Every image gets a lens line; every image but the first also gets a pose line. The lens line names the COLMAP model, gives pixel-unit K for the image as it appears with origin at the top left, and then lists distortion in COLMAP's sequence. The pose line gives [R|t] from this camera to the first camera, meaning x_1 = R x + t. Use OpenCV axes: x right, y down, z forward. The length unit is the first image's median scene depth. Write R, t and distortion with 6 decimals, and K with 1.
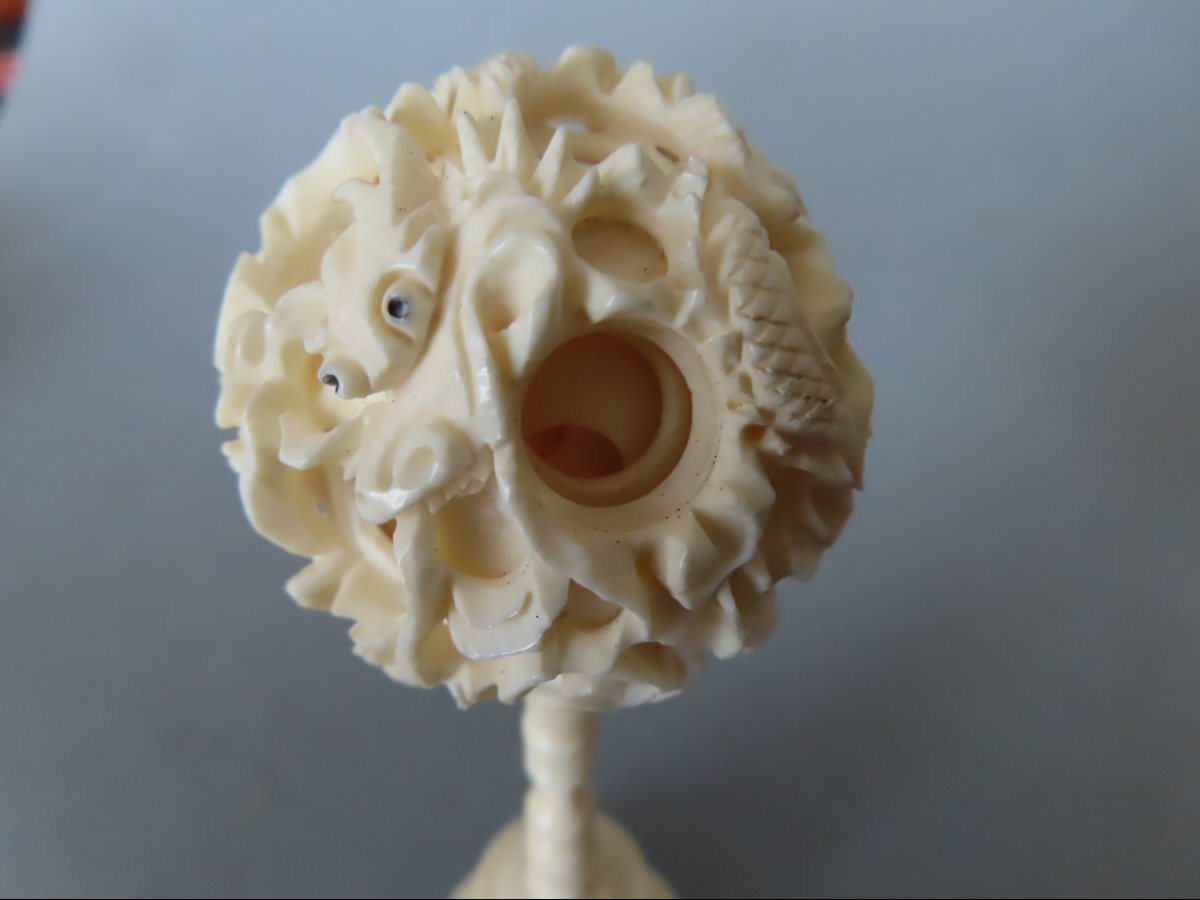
lens RADIAL K [[845.5, 0, 600.0], [0, 845.5, 450.0], [0, 0, 1]] dist [-0.008111, -0.001554]
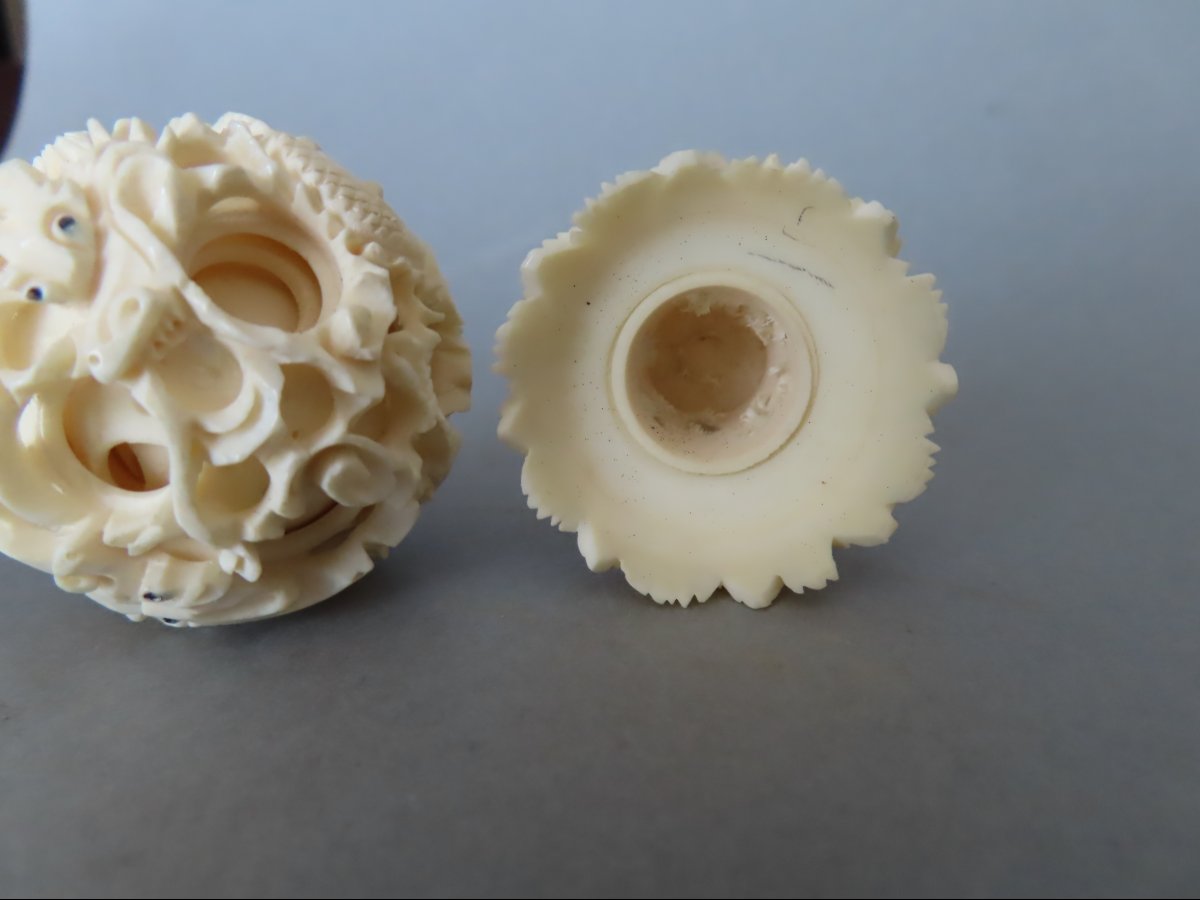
lens RADIAL K [[845.5, 0, 600.0], [0, 845.5, 450.0], [0, 0, 1]] dist [-0.008111, -0.001554]
pose [[0.797721, -0.417295, 0.435323, -0.283142], [0.540938, 0.814230, -0.210748, 0.855385], [-0.266509, 0.403601, 0.875260, -0.279774]]
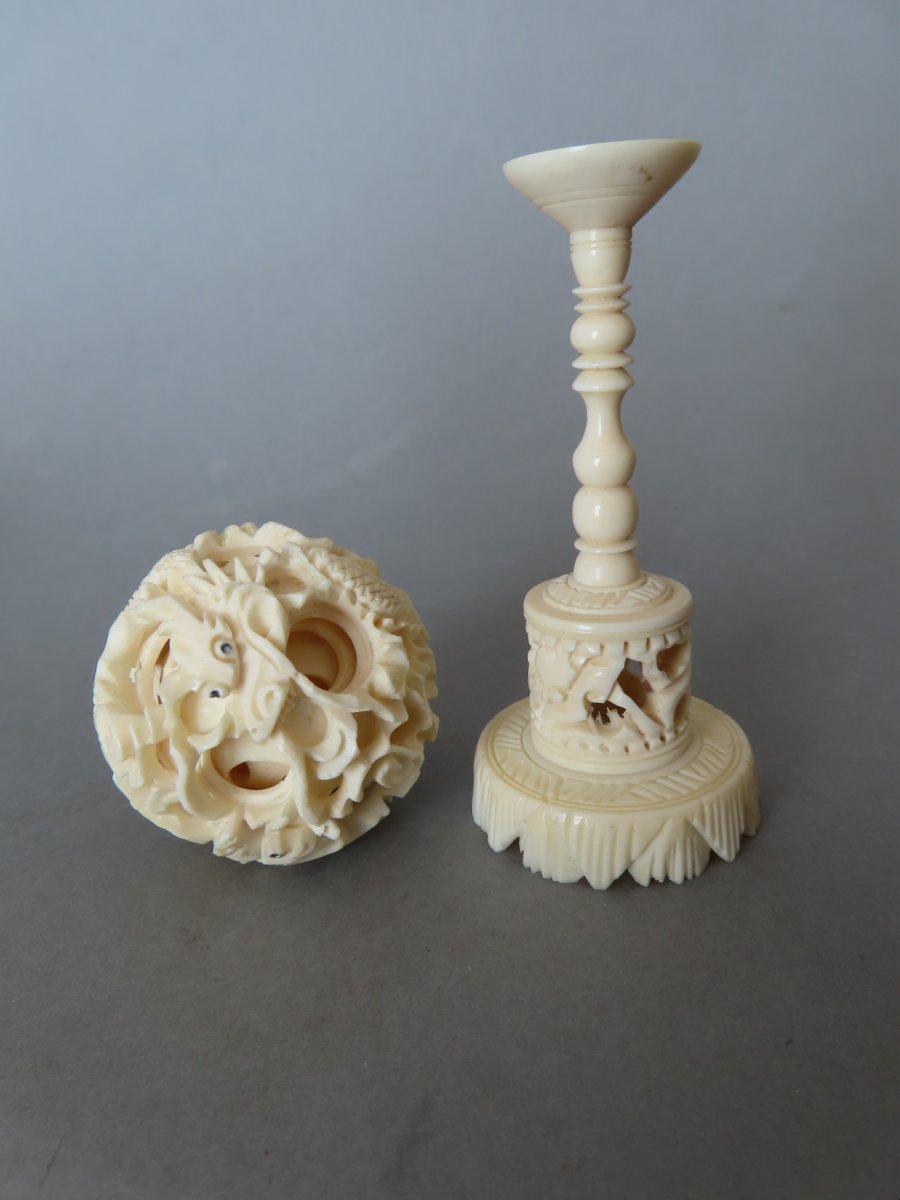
lens RADIAL K [[845.5, 0, 450.0], [0, 845.5, 600.0], [0, 0, 1]] dist [-0.008111, -0.001554]
pose [[0.748746, -0.498525, 0.436866, -0.686653], [0.607447, 0.779837, -0.151203, 0.424069], [-0.265305, 0.378586, 0.886728, -1.190107]]
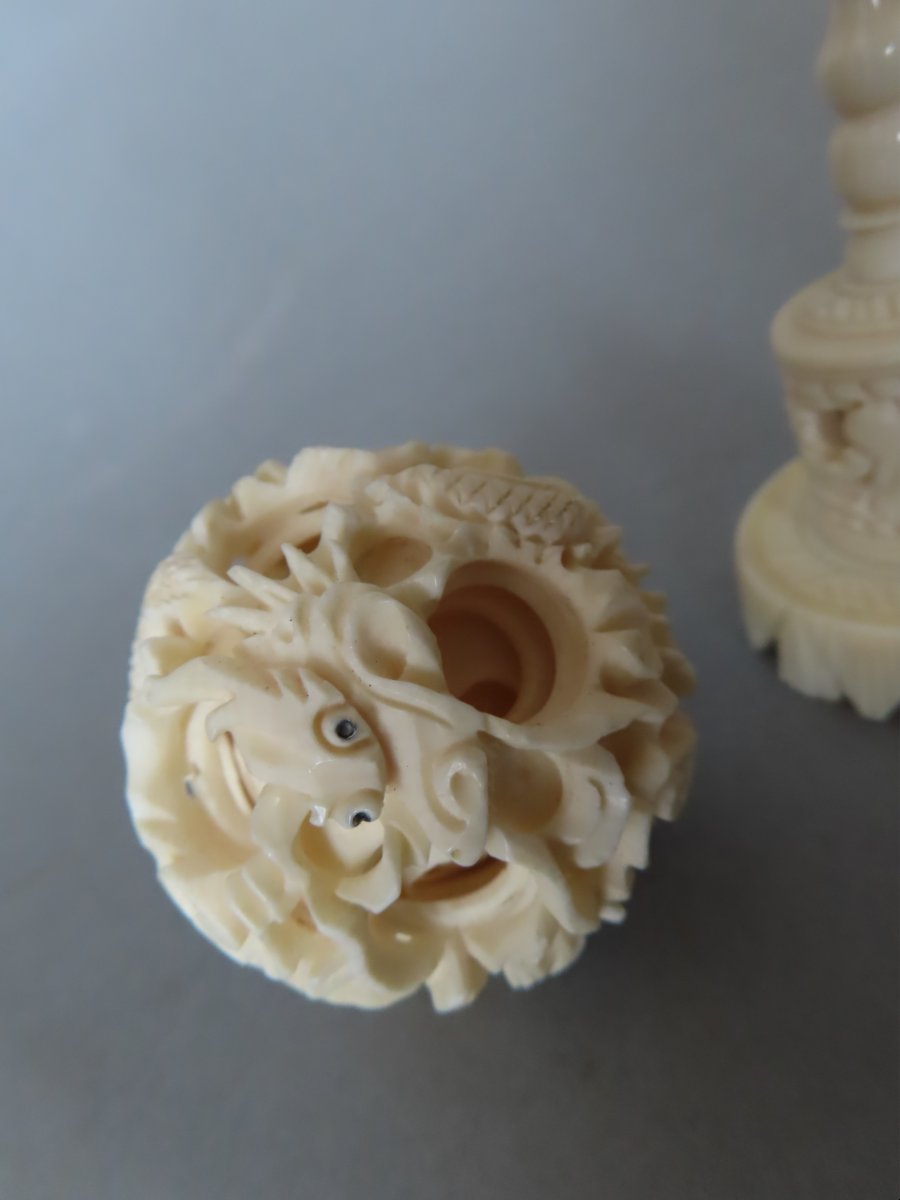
lens RADIAL K [[845.5, 0, 450.0], [0, 845.5, 600.0], [0, 0, 1]] dist [-0.008111, -0.001554]
pose [[0.519436, -0.804602, 0.287753, -0.339898], [0.843228, 0.537179, -0.020116, -0.113518], [-0.138390, 0.253091, 0.957493, -0.183467]]
